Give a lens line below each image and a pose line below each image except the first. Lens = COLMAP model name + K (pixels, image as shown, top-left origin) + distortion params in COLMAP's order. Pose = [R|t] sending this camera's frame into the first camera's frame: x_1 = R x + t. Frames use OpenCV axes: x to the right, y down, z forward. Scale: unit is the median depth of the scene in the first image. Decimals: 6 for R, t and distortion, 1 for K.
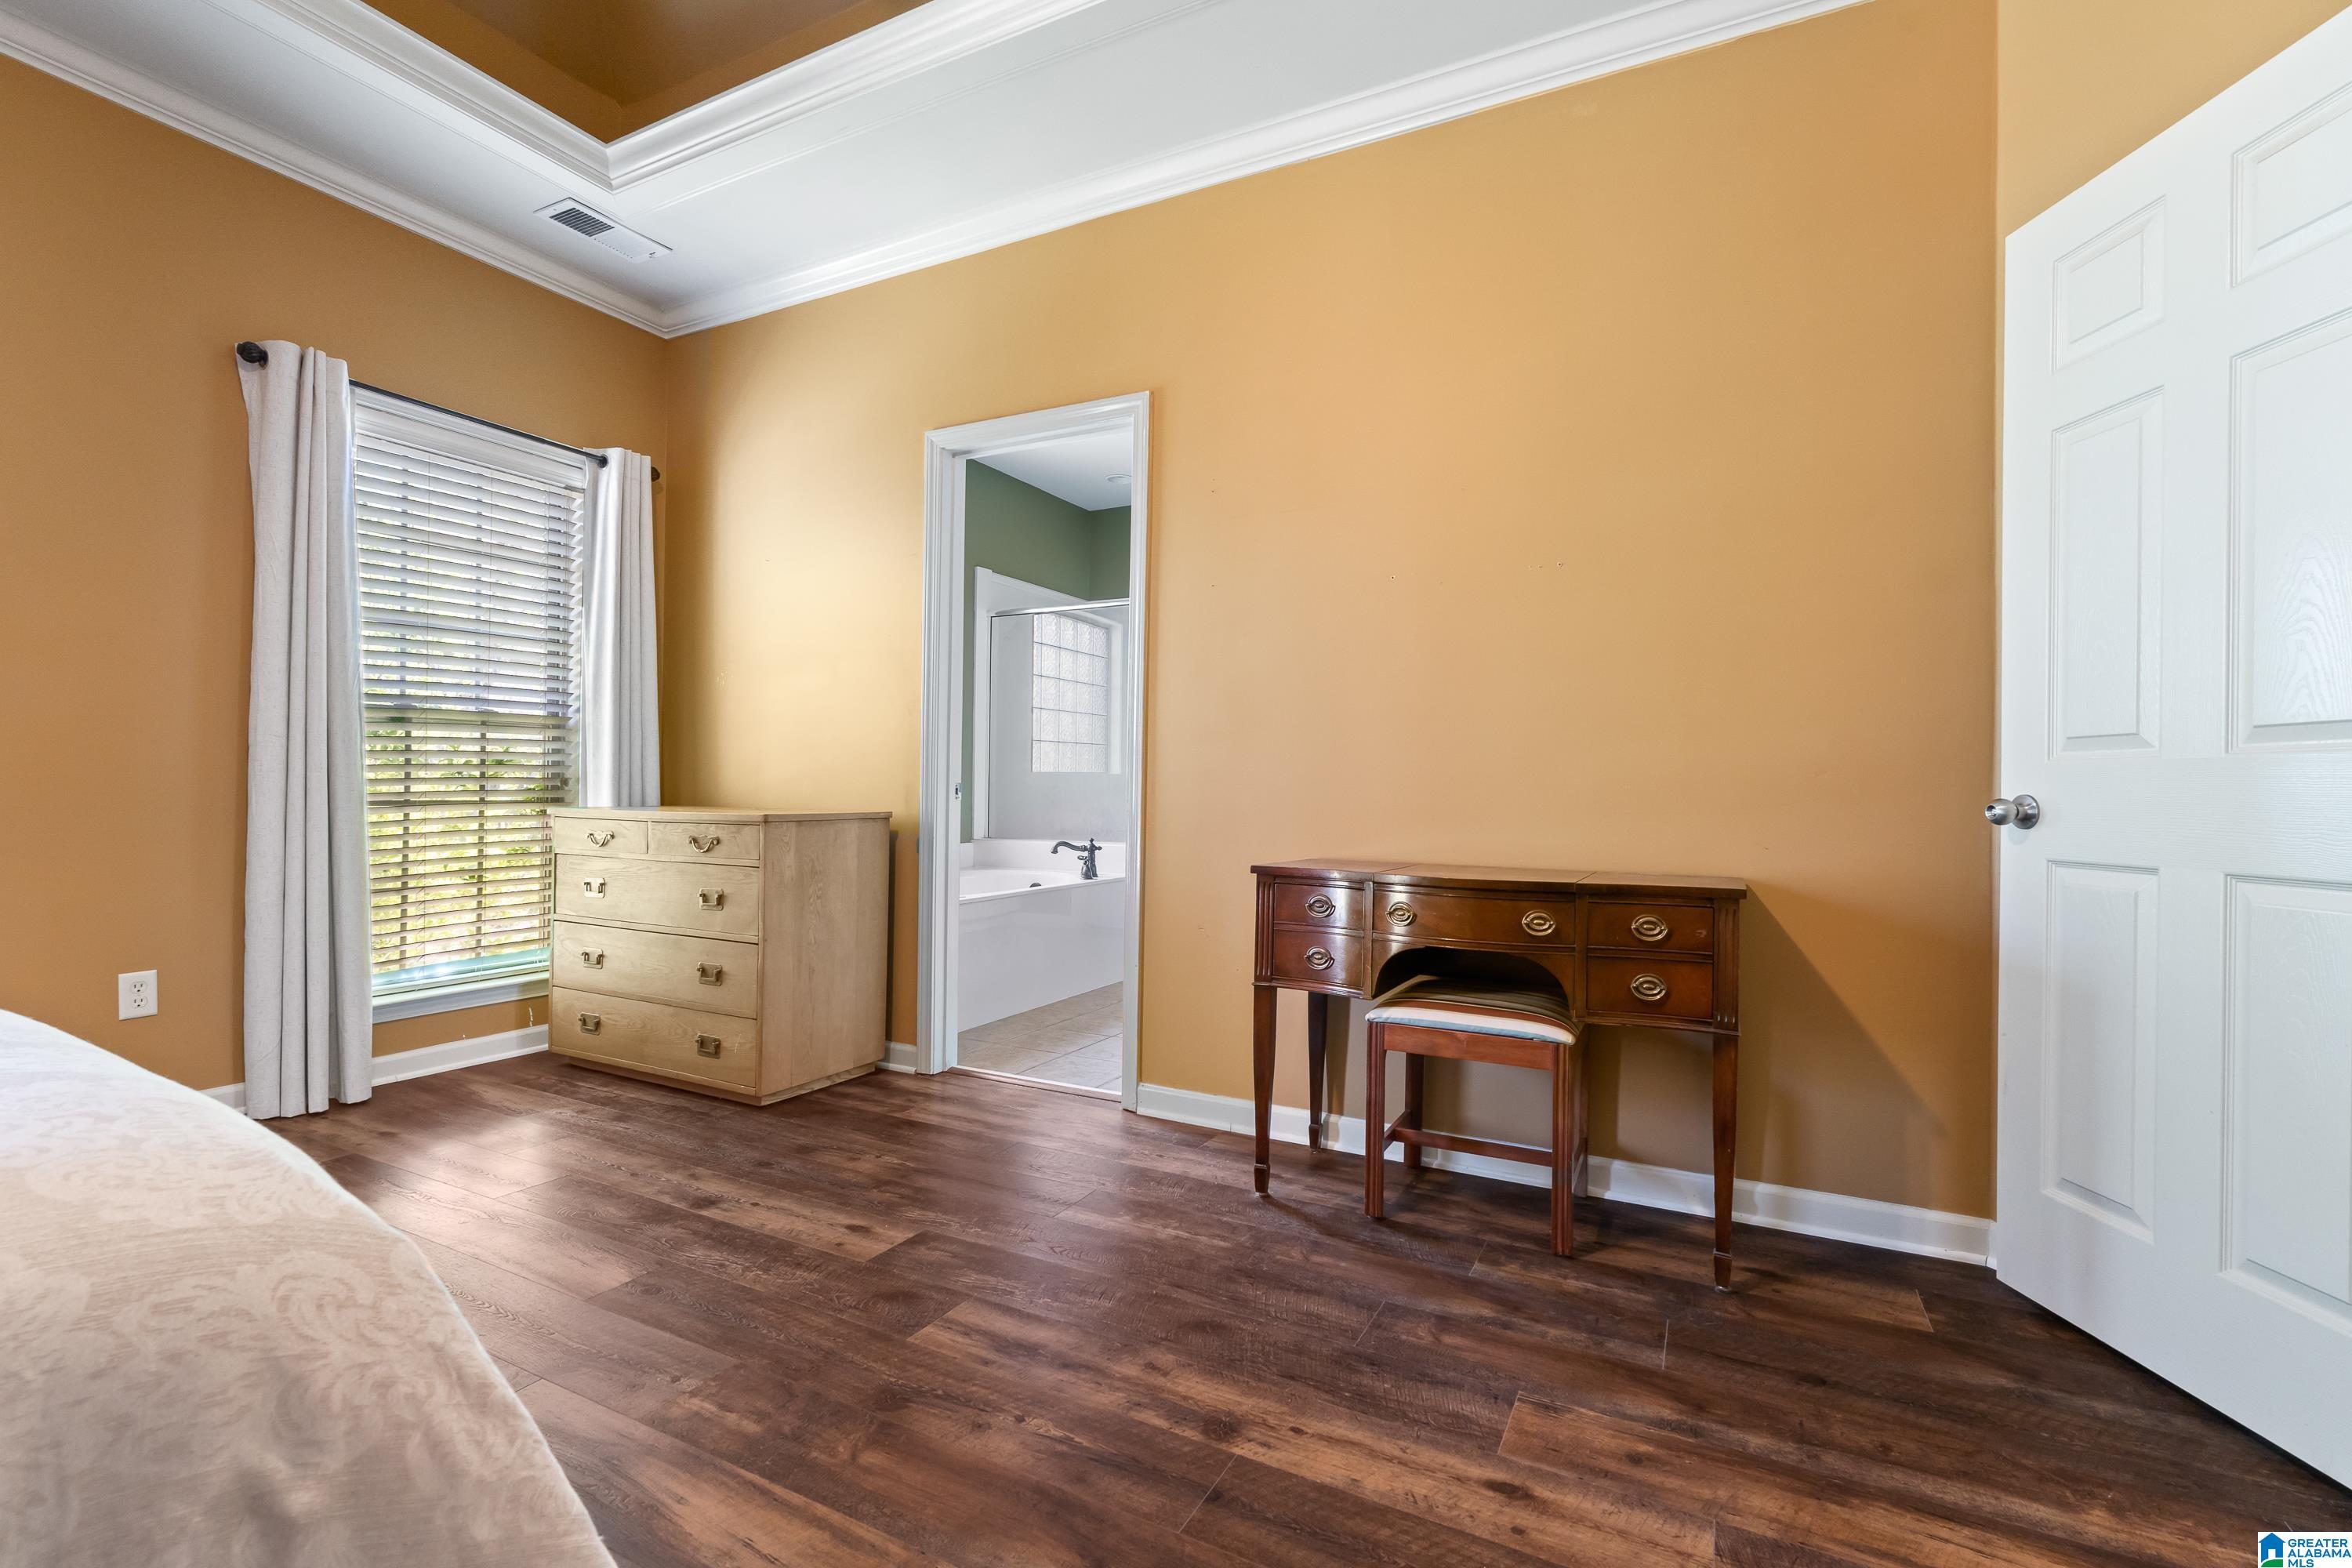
lens RADIAL K [[1044.8, 0, 1174.9], [0, 1044.8, 784.9], [0, 0, 1]] dist [-0.004227, 0.000988]
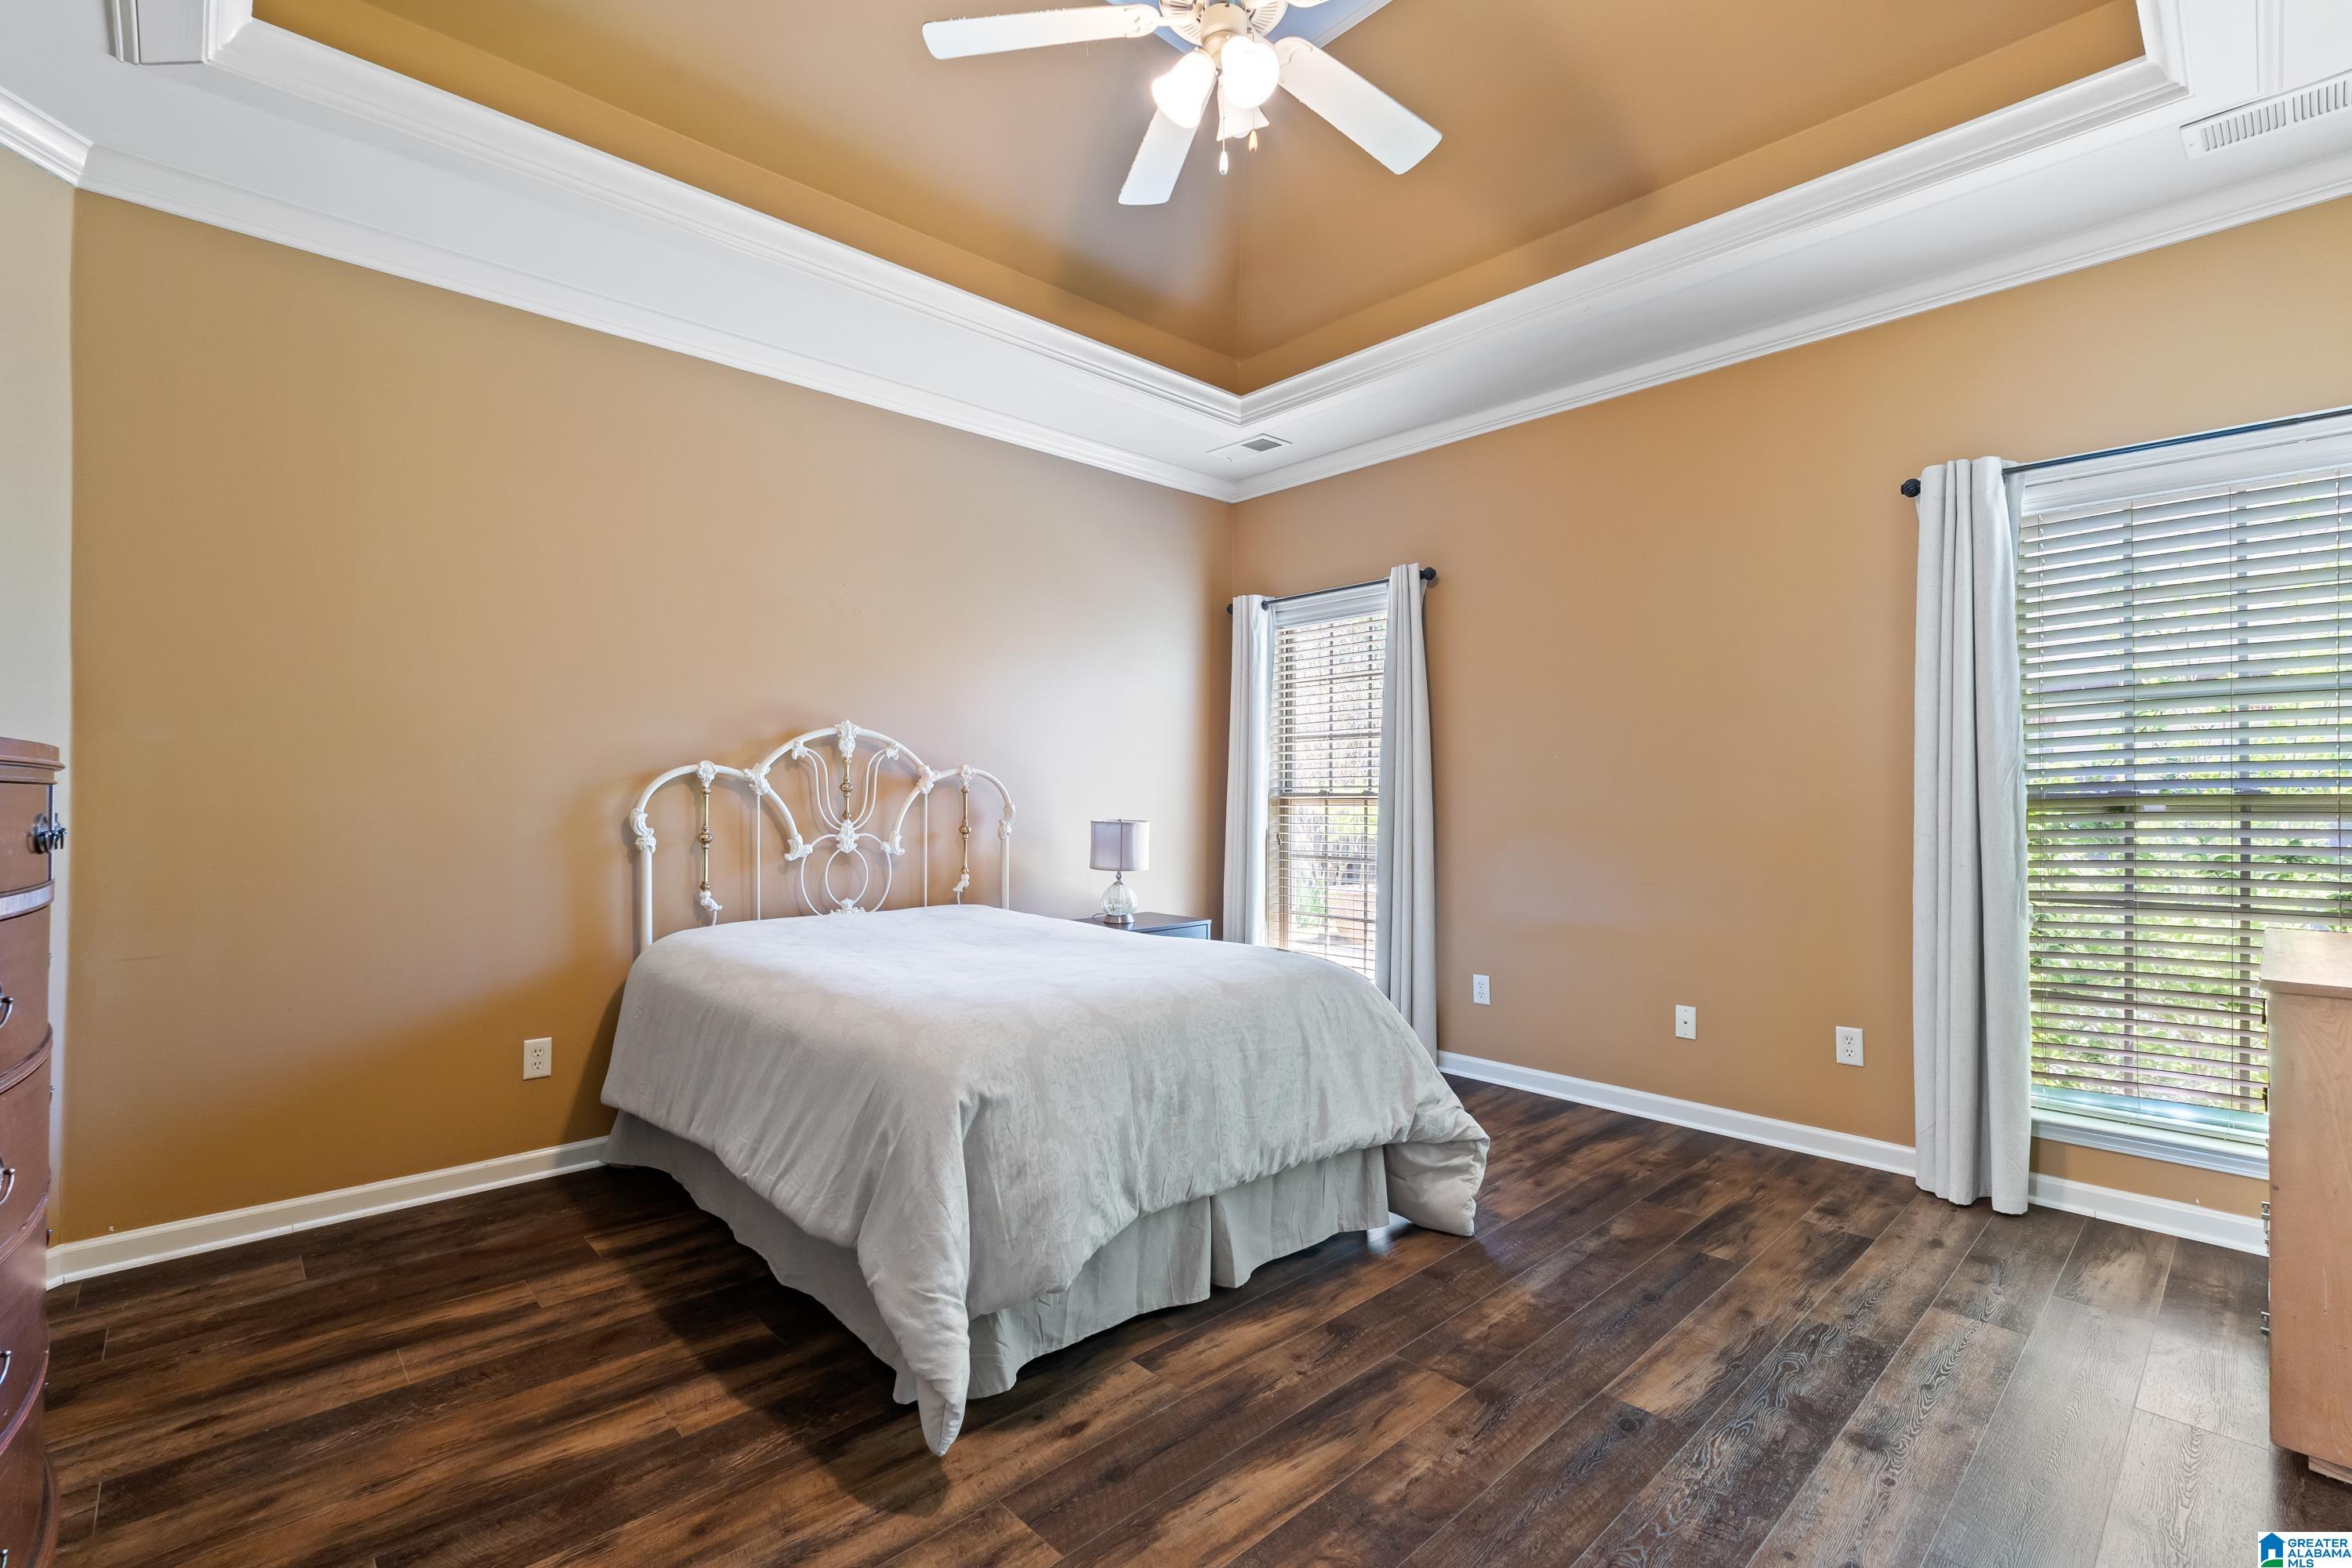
lens RADIAL K [[1044.8, 0, 1183.2], [0, 1044.8, 779.8], [0, 0, 1]] dist [-0.004227, 0.000988]
pose [[-0.317731, -0.026039, -0.947823, 0.345790], [-0.003479, 0.999648, -0.026296, -0.061623], [0.948175, -0.005057, -0.317710, 0.525618]]
